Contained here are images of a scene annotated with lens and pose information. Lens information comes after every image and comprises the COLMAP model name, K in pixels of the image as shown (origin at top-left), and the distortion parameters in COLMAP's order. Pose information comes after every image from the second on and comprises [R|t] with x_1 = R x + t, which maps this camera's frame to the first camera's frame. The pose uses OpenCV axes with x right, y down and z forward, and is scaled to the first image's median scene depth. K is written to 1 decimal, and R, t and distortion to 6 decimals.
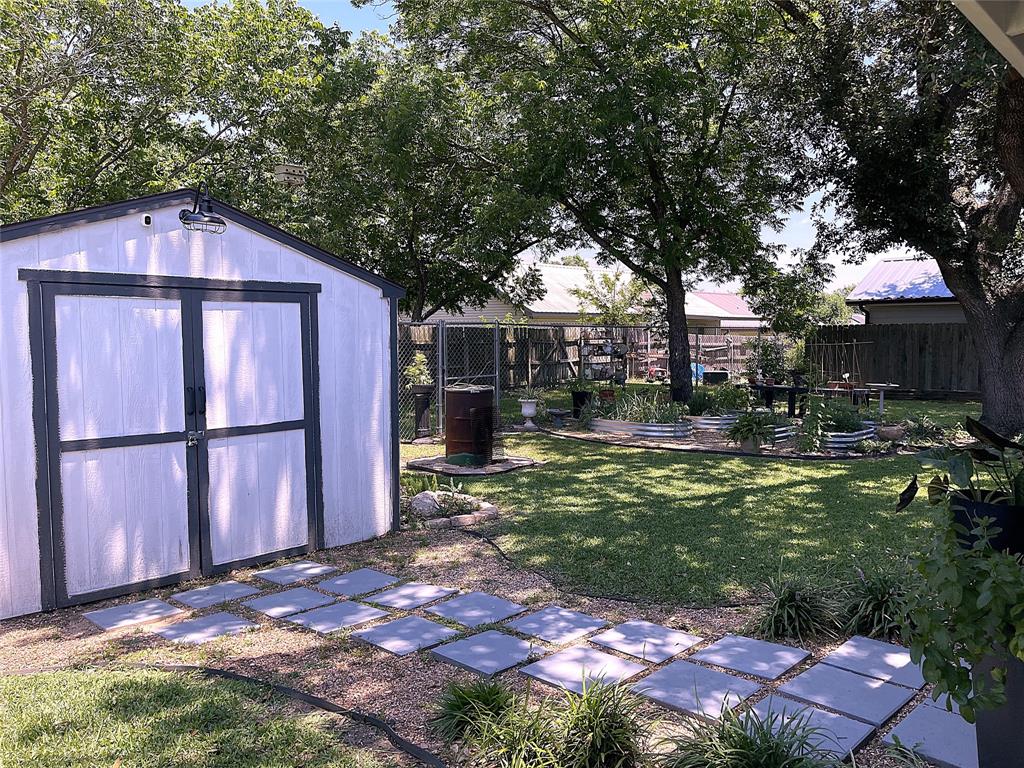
lens RADIAL K [[774.1, 0, 511.9], [0, 774.1, 386.2], [0, 0, 1]] dist [0.055437, -0.063677]
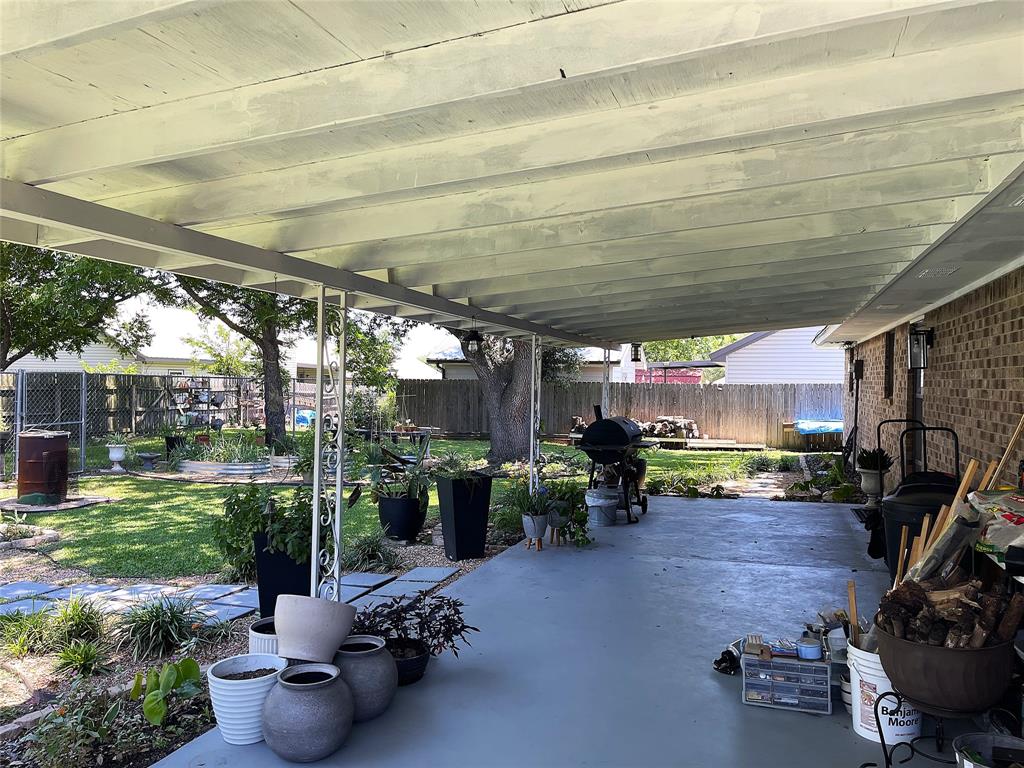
lens RADIAL K [[774.1, 0, 516.6], [0, 774.1, 383.7], [0, 0, 1]] dist [0.055437, -0.063677]
pose [[0.898326, 0.018444, 0.438942, 0.035271], [0.009097, 0.998123, -0.060556, 0.002885], [-0.439236, 0.058392, 0.896472, -0.181226]]
